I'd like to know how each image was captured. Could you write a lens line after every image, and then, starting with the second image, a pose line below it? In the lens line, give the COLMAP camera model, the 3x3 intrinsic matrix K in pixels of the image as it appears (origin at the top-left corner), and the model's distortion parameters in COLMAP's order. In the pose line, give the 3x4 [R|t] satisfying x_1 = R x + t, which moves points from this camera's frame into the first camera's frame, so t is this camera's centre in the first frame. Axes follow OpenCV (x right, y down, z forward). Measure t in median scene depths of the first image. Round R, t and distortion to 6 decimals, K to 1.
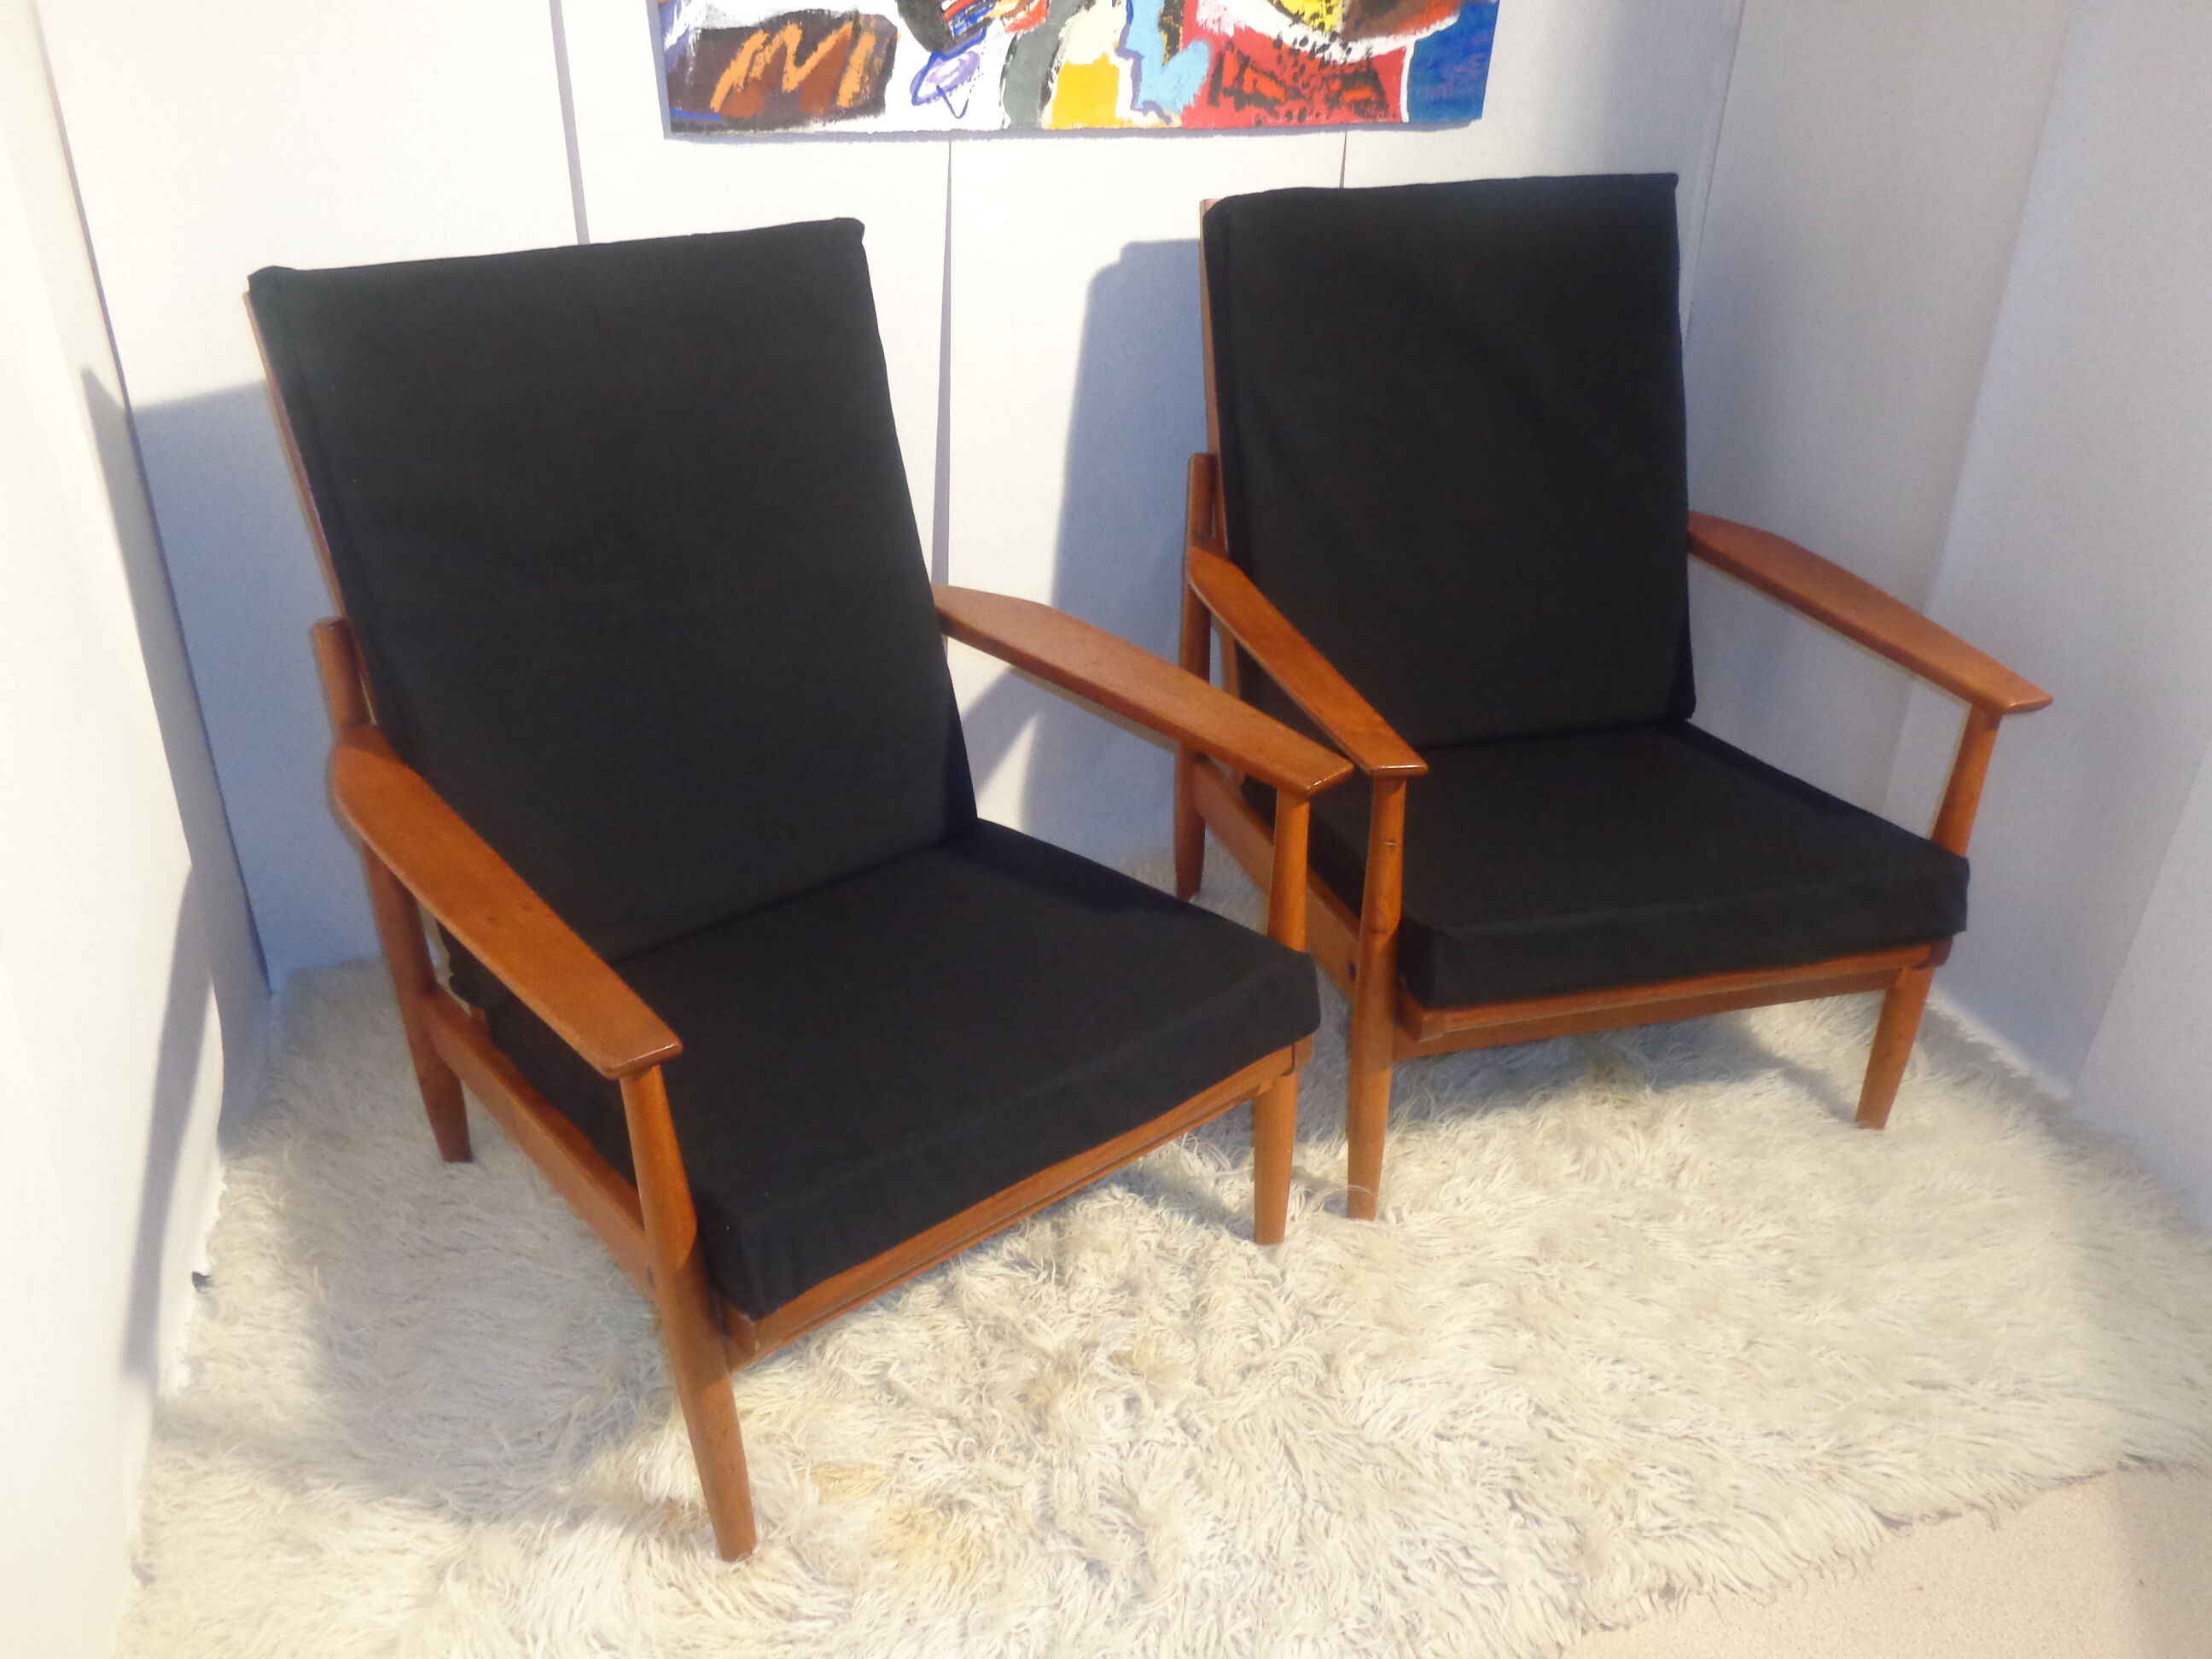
lens RADIAL K [[1684.8, 0, 1111.3], [0, 1684.8, 830.4], [0, 0, 1]] dist [-0.000194, 0.009438]
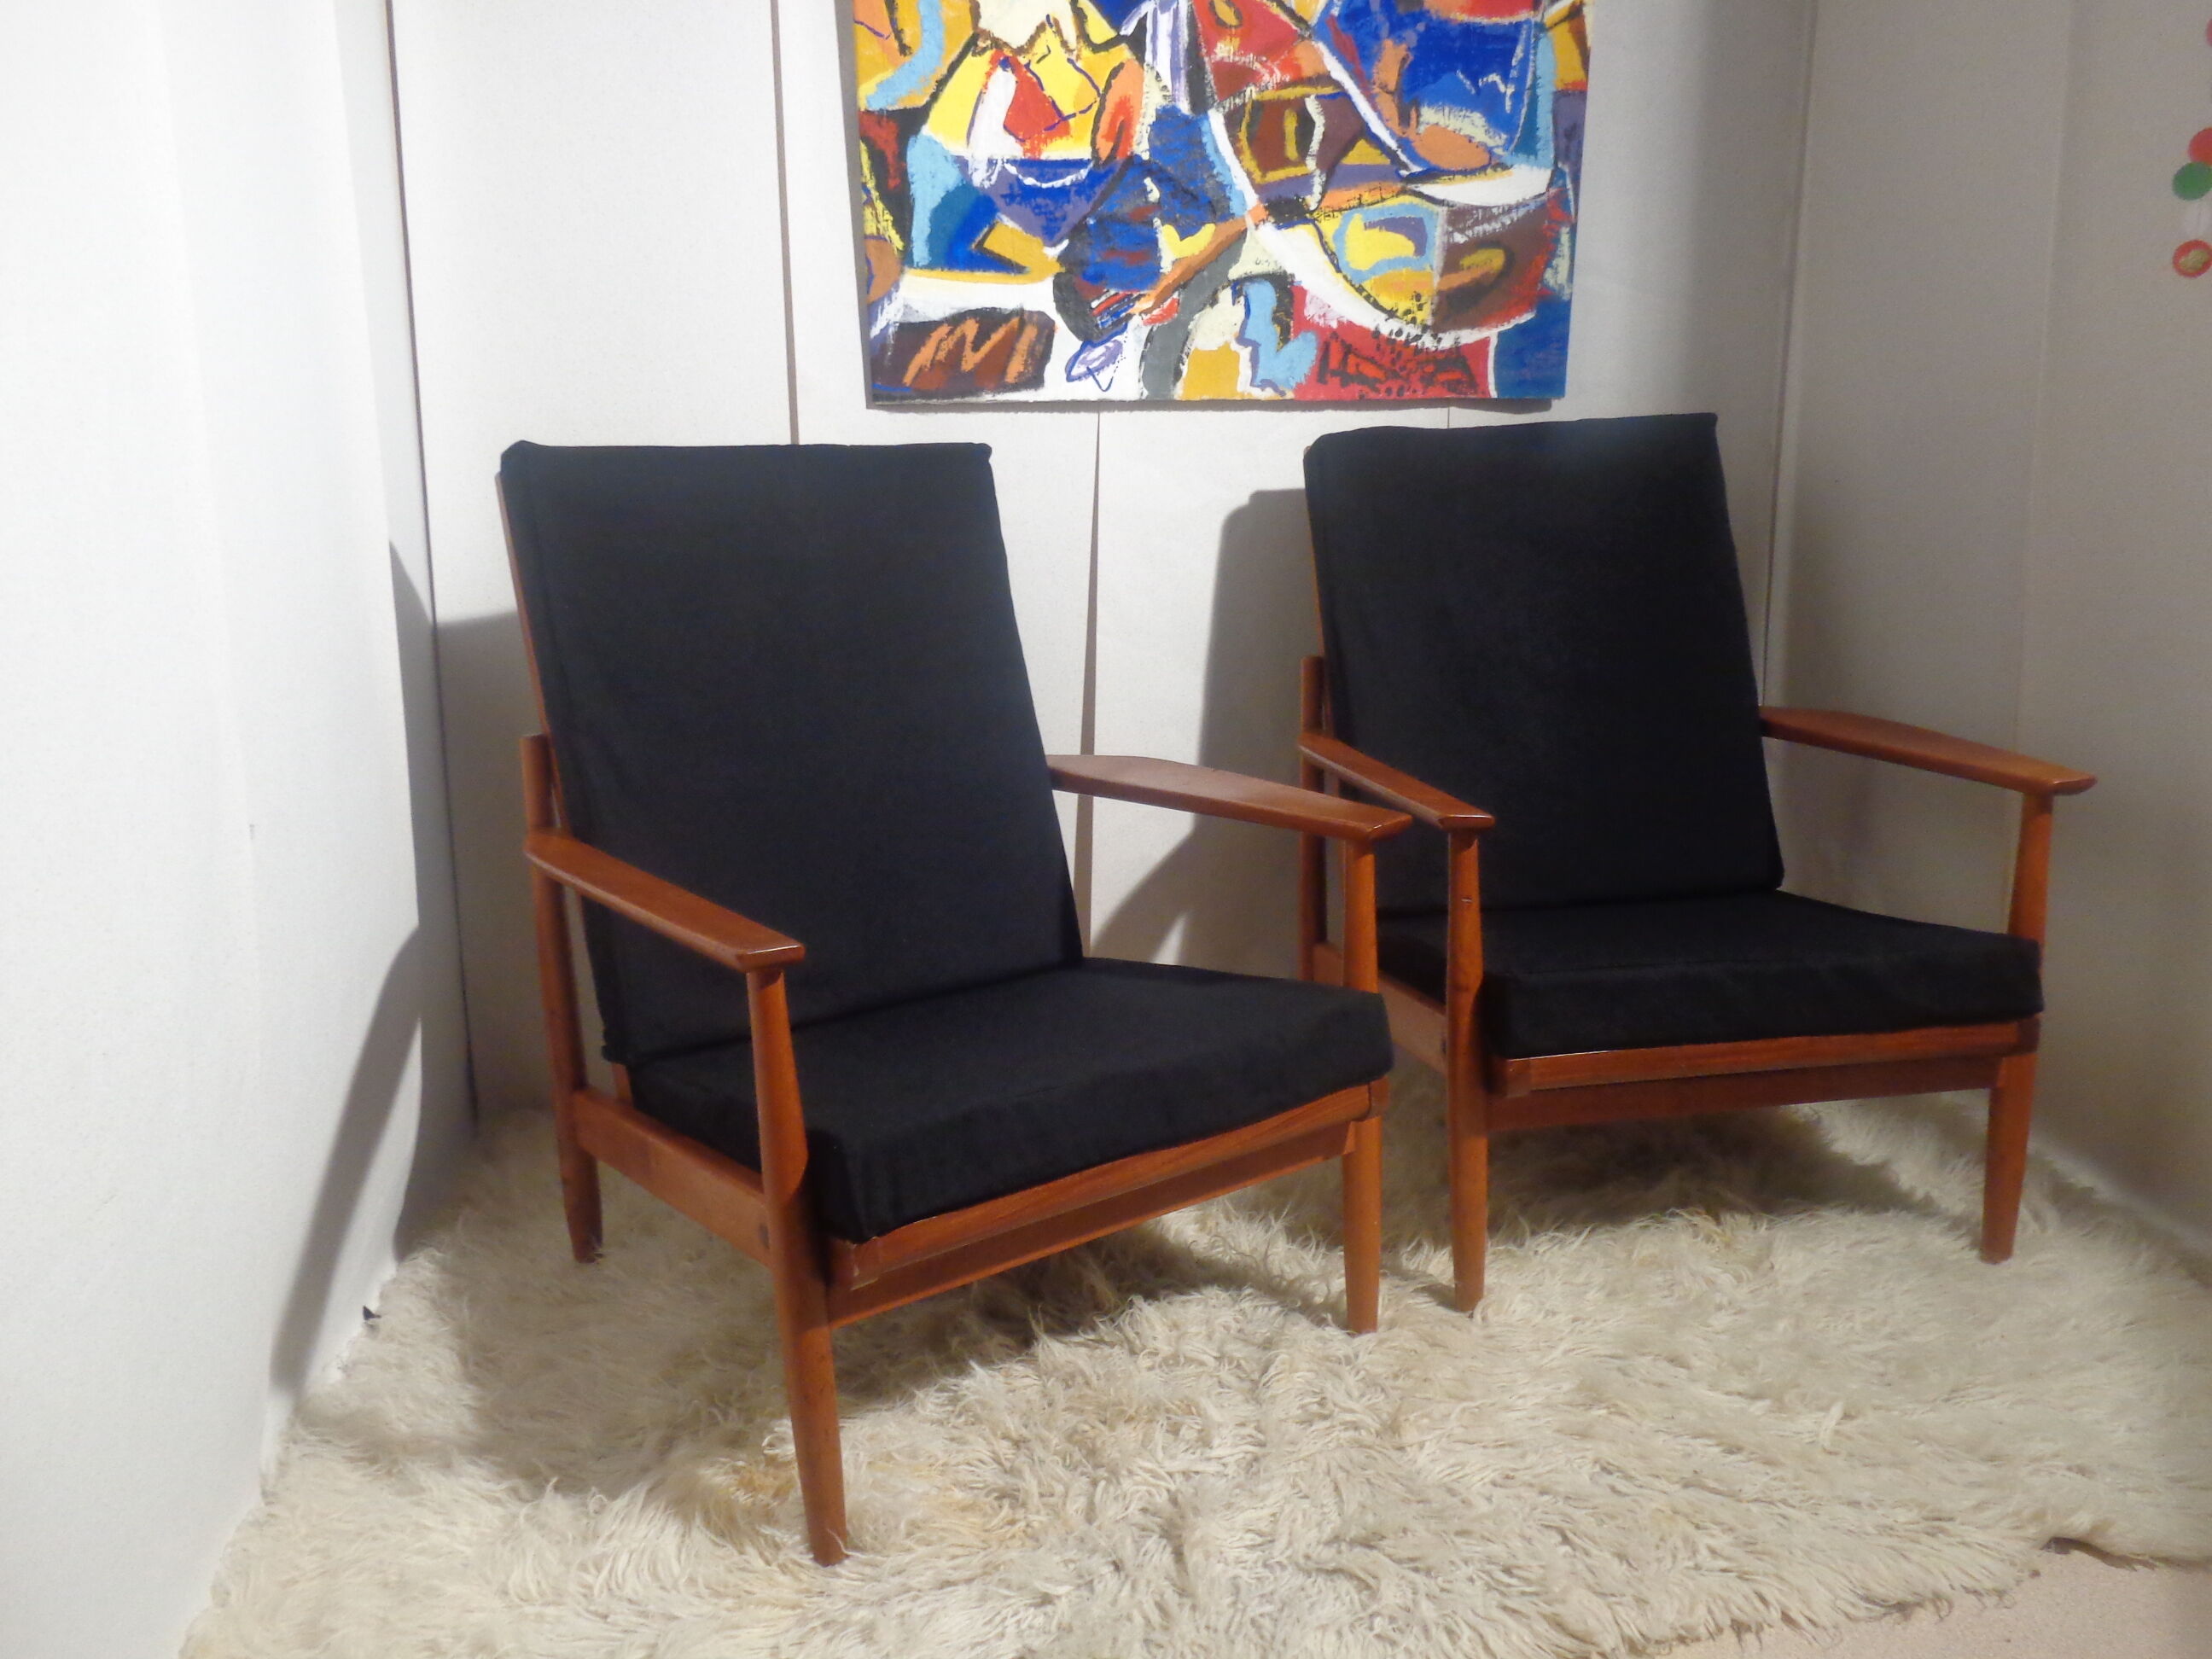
lens RADIAL K [[1684.8, 0, 1107.4], [0, 1684.8, 816.2], [0, 0, 1]] dist [-0.000194, 0.009438]
pose [[0.987934, -0.004251, -0.154820, 0.105752], [-0.040697, 0.957370, -0.285982, 0.234693], [0.149436, 0.288832, 0.945645, -0.065427]]
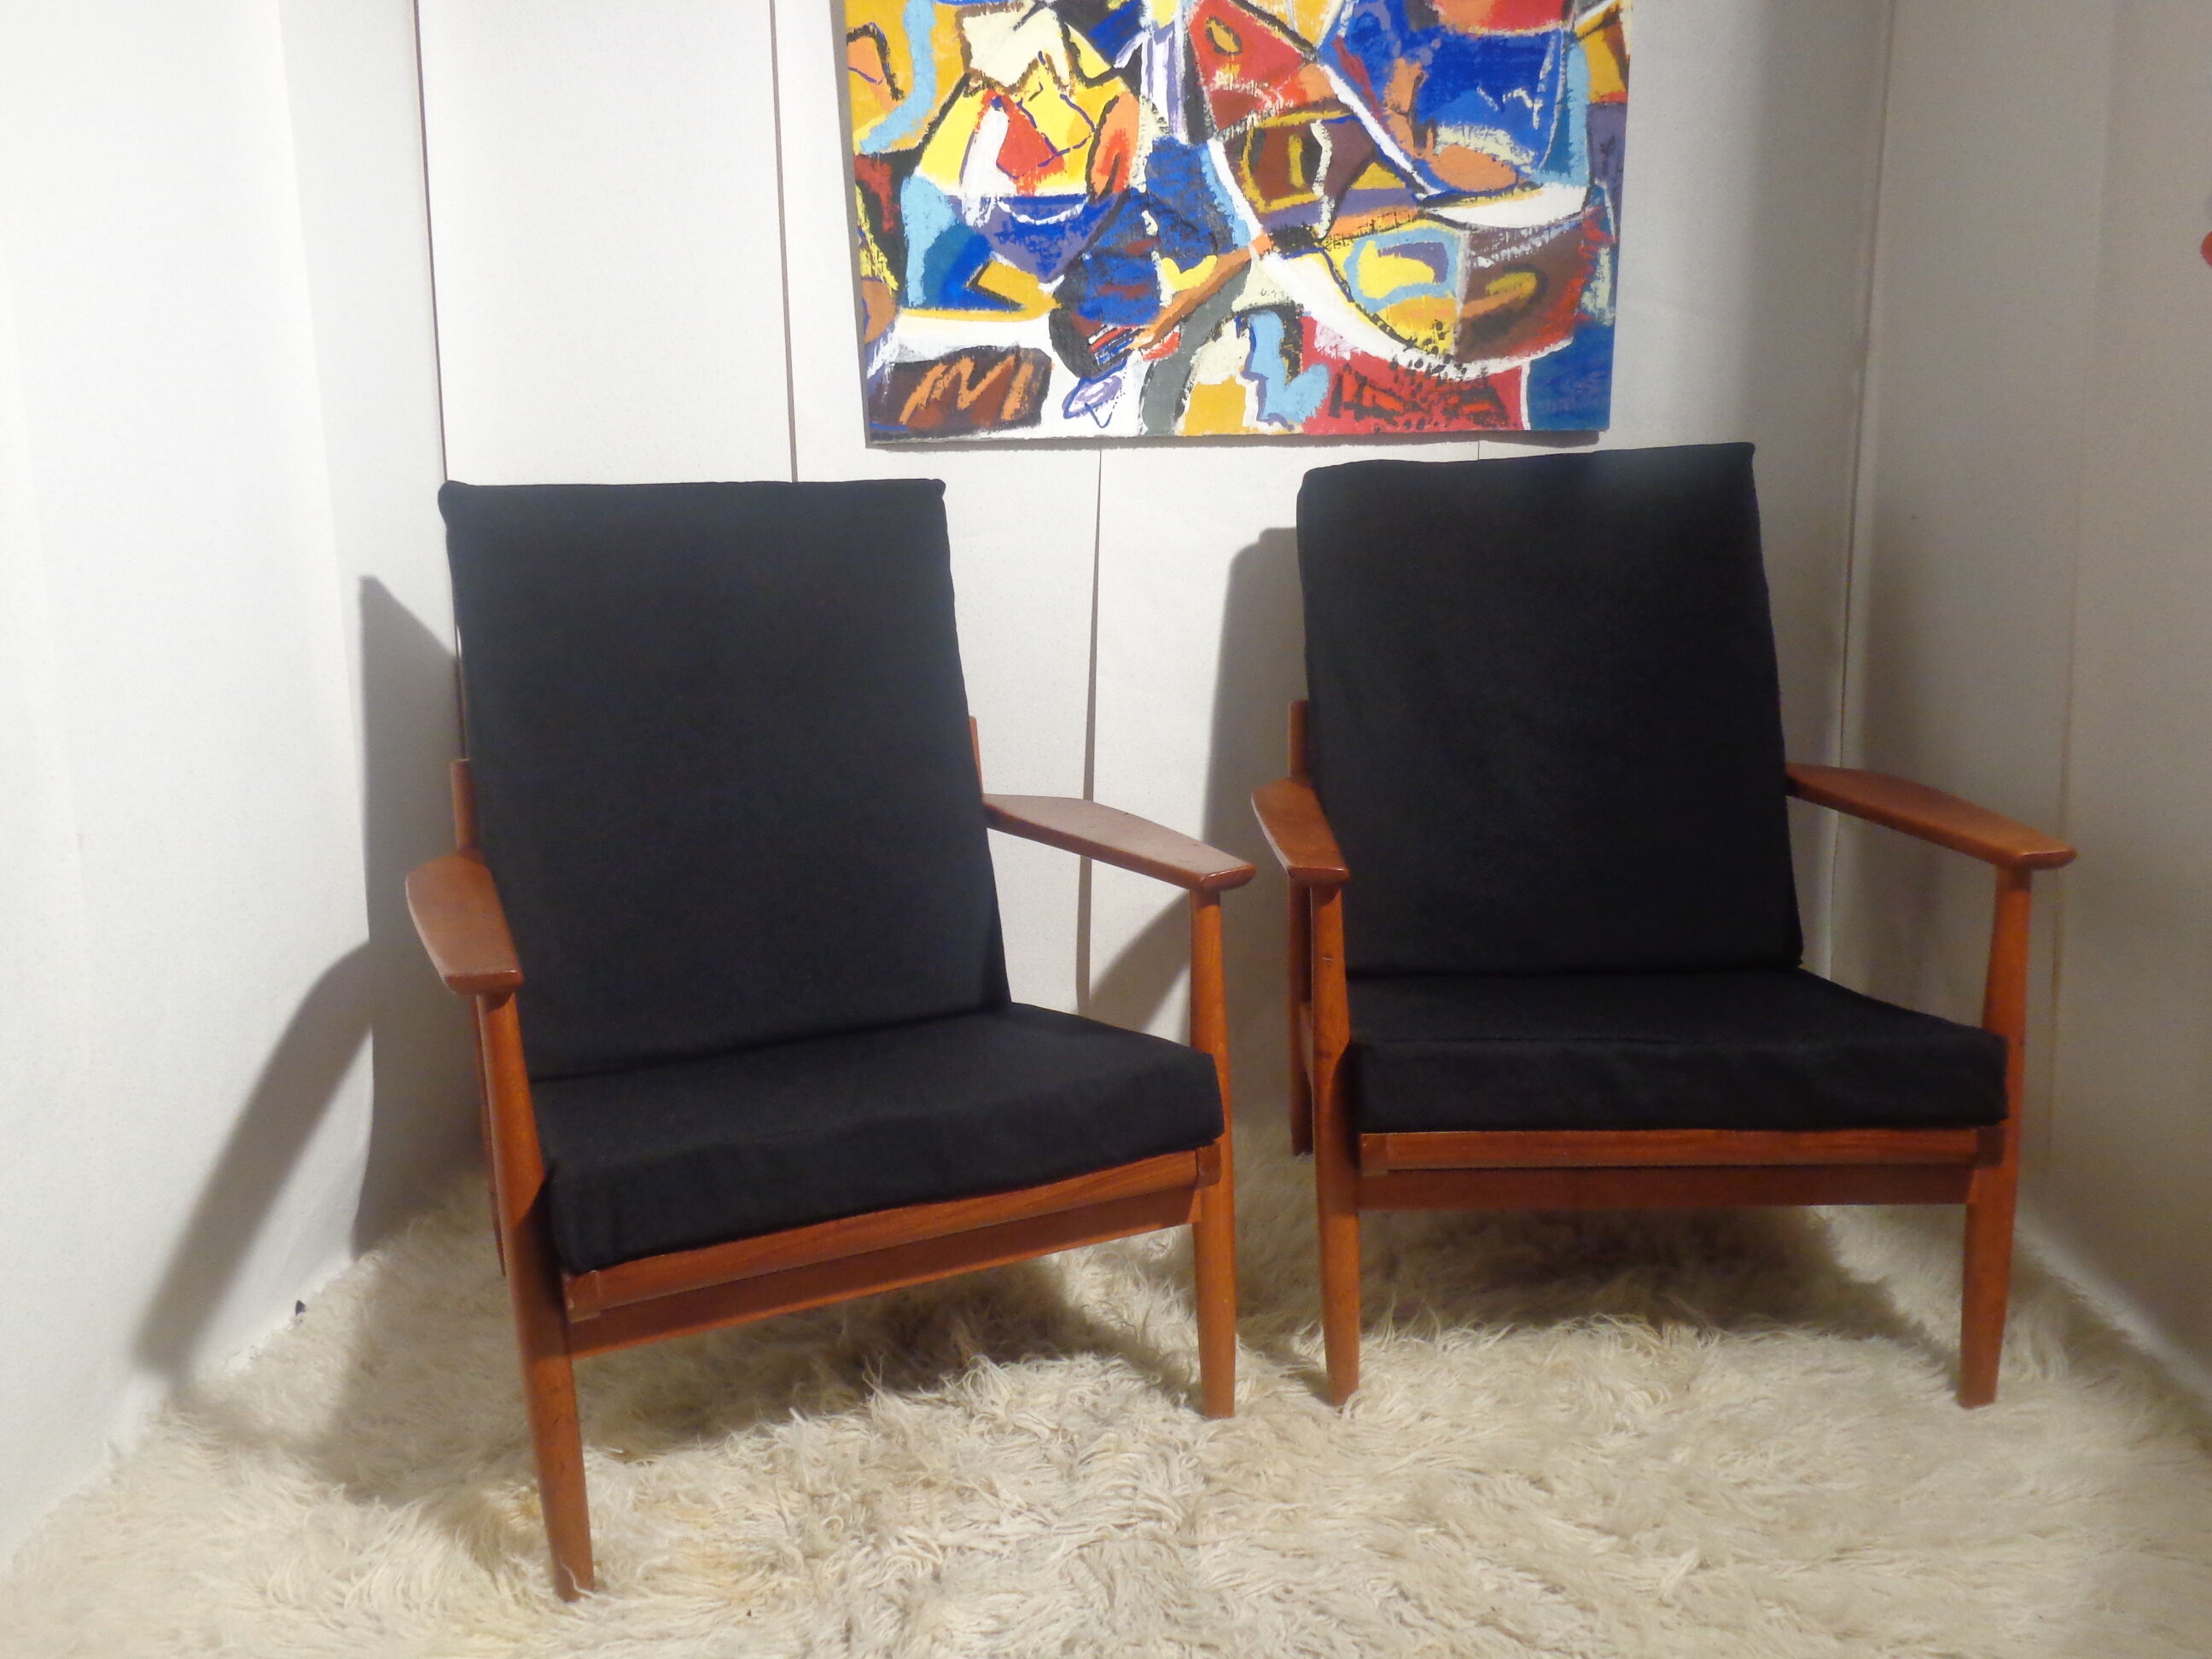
lens RADIAL K [[1684.8, 0, 1107.8], [0, 1684.8, 815.1], [0, 0, 1]] dist [-0.000194, 0.009438]
pose [[0.941649, 0.019681, -0.336020, 0.343013], [-0.126781, 0.945506, -0.299909, 0.208478], [0.311806, 0.325010, 0.892830, 0.026428]]
